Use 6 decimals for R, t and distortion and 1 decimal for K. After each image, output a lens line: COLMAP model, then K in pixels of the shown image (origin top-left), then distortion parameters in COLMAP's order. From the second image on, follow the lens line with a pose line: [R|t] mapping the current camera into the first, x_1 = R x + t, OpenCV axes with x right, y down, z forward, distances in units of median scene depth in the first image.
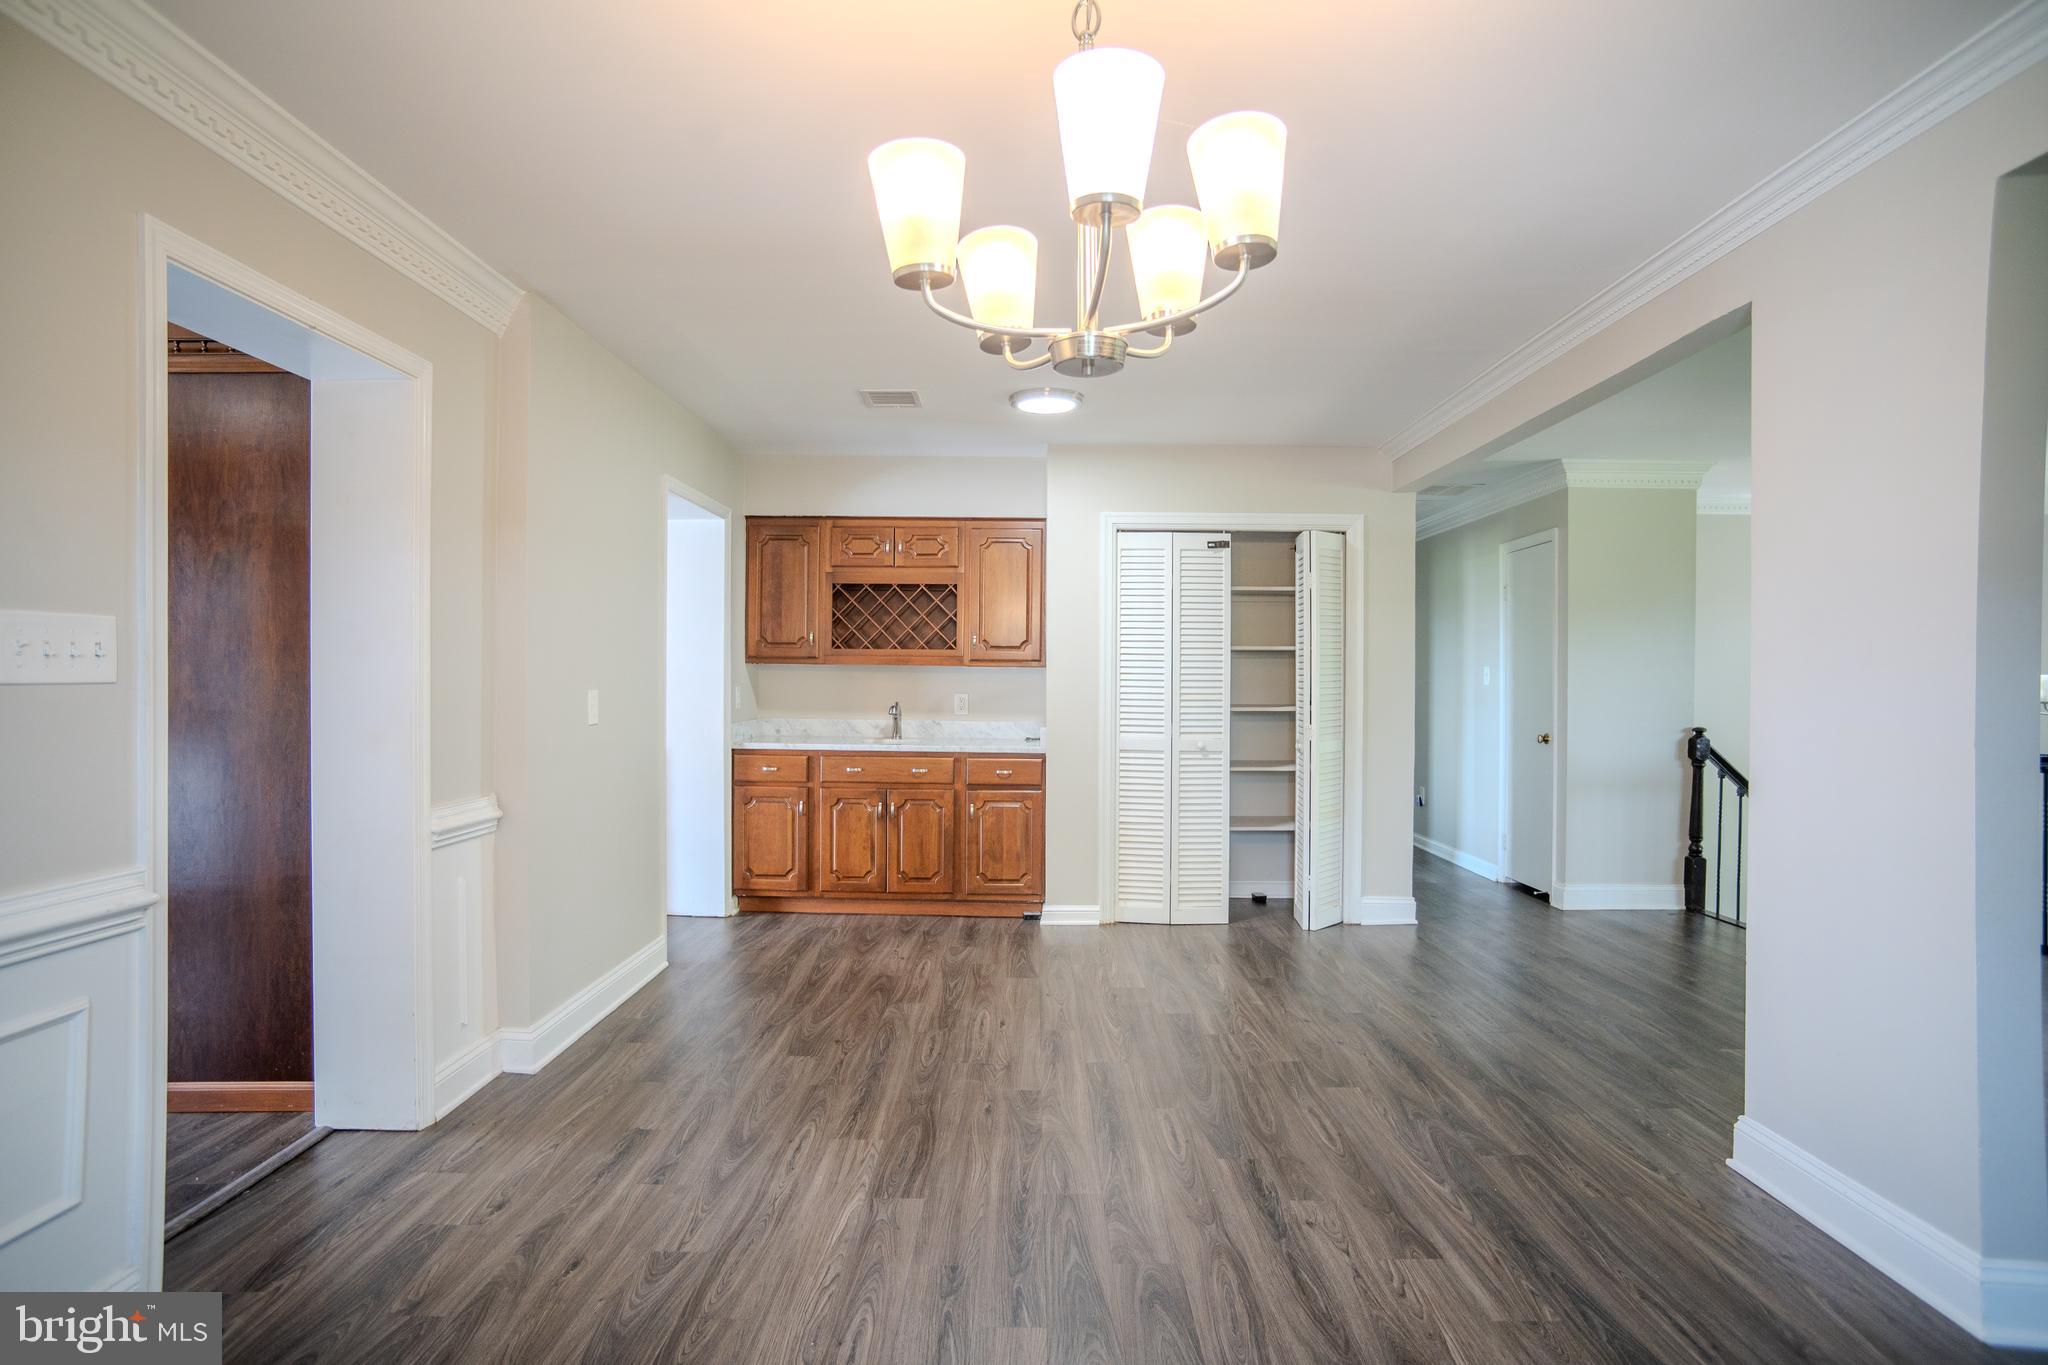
lens RADIAL K [[1082.0, 0, 1022.0], [0, 1082.0, 685.3], [0, 0, 1]] dist [0.003981, 0.000436]
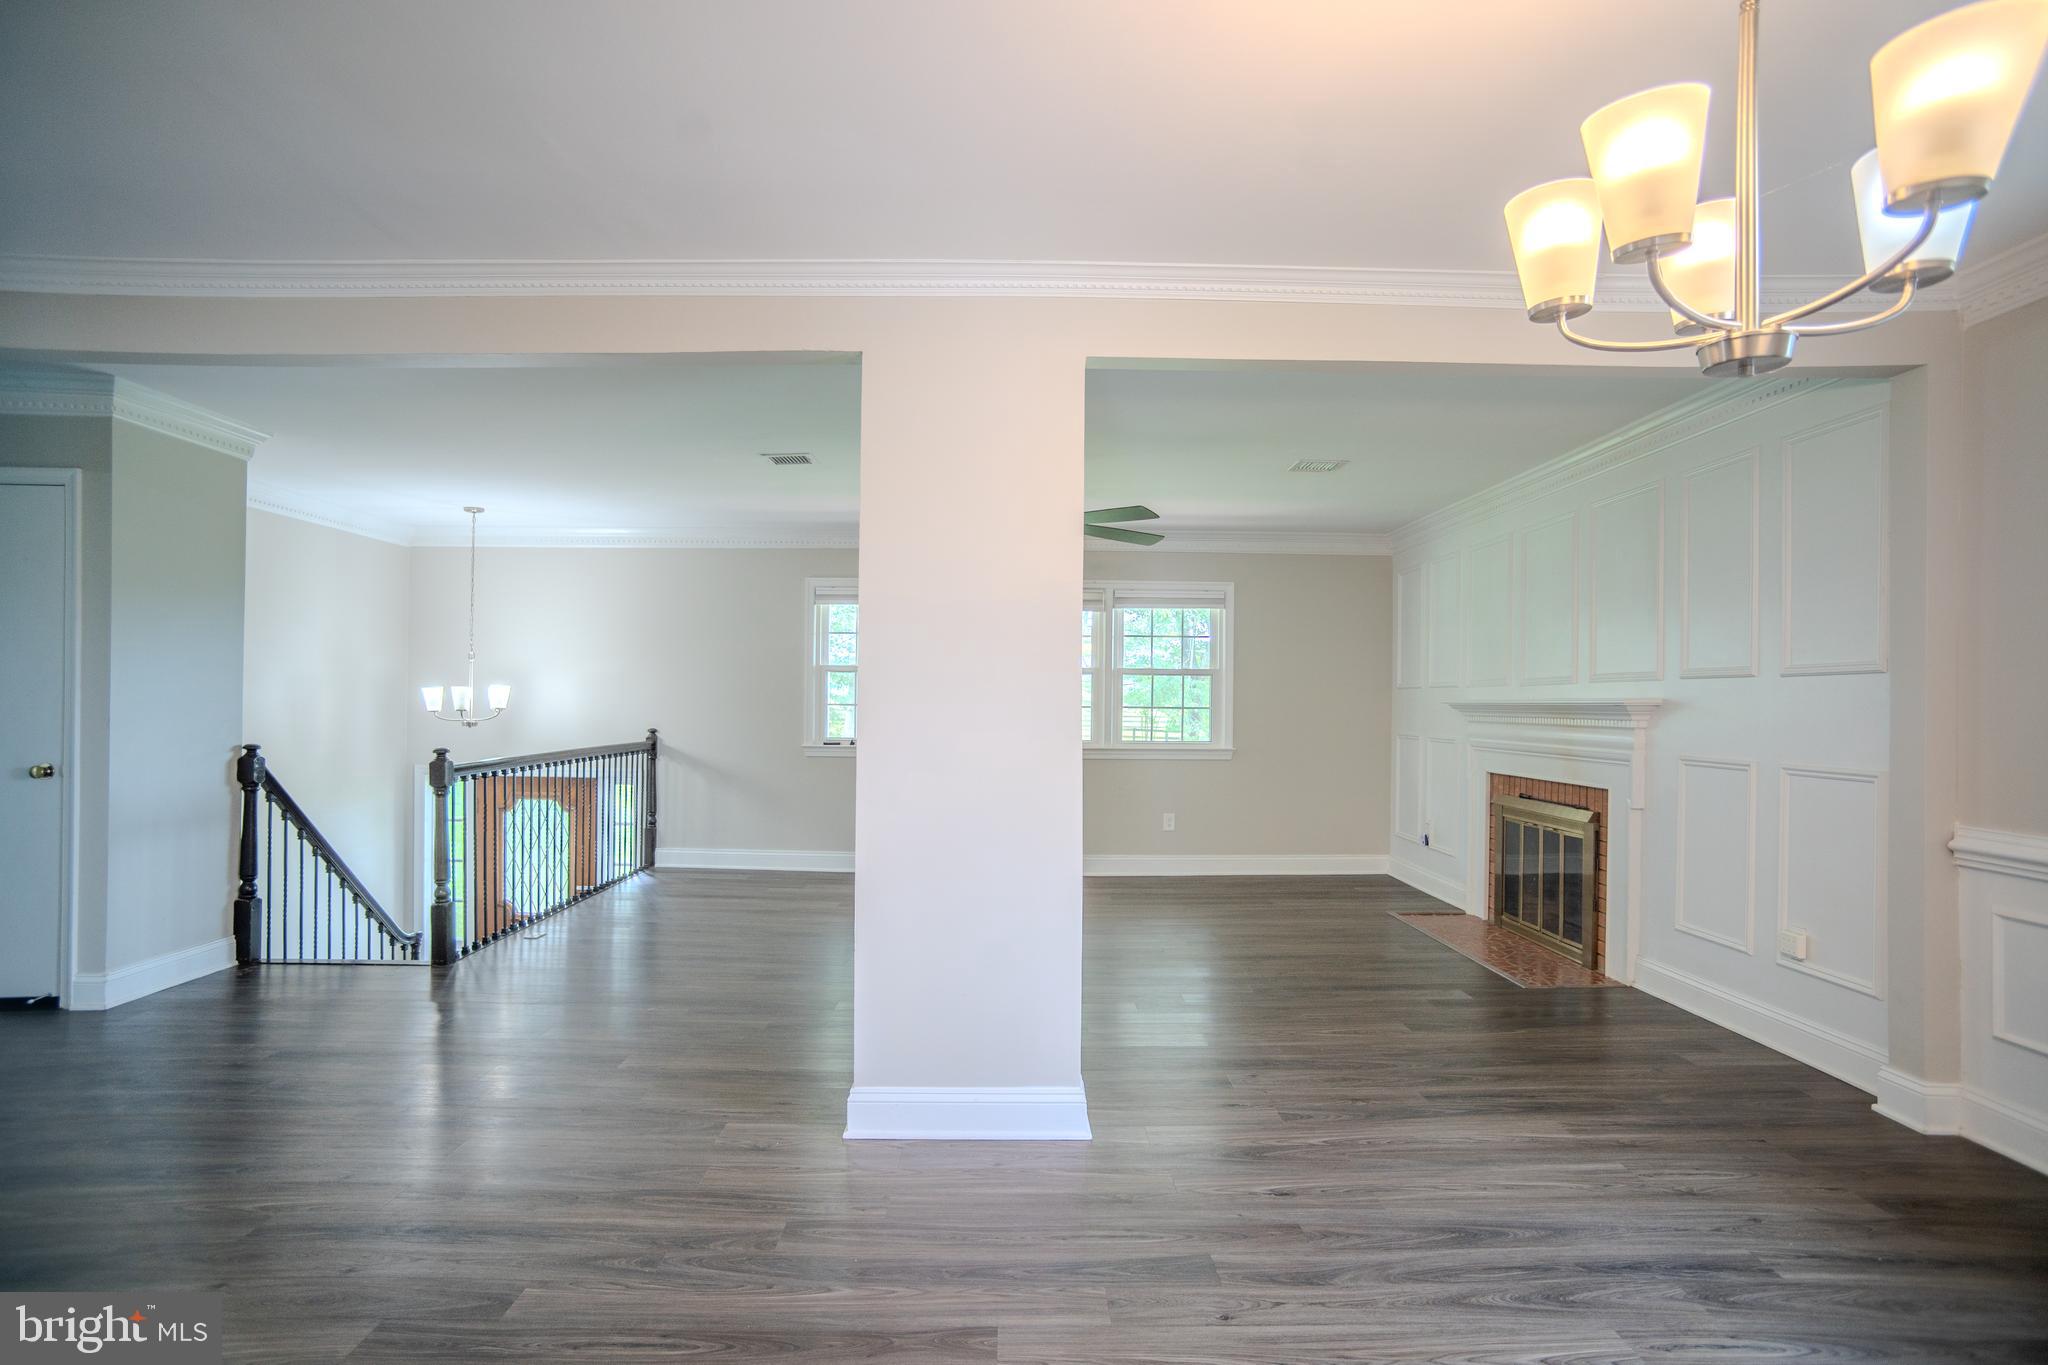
lens RADIAL K [[1082.0, 0, 1021.2], [0, 1082.0, 696.8], [0, 0, 1]] dist [0.003981, 0.000436]
pose [[0.000068, -0.000744, 1.000000, -0.218632], [-0.010214, 0.999948, 0.000745, -0.005027], [-0.999948, -0.010214, 0.000060, 0.399413]]
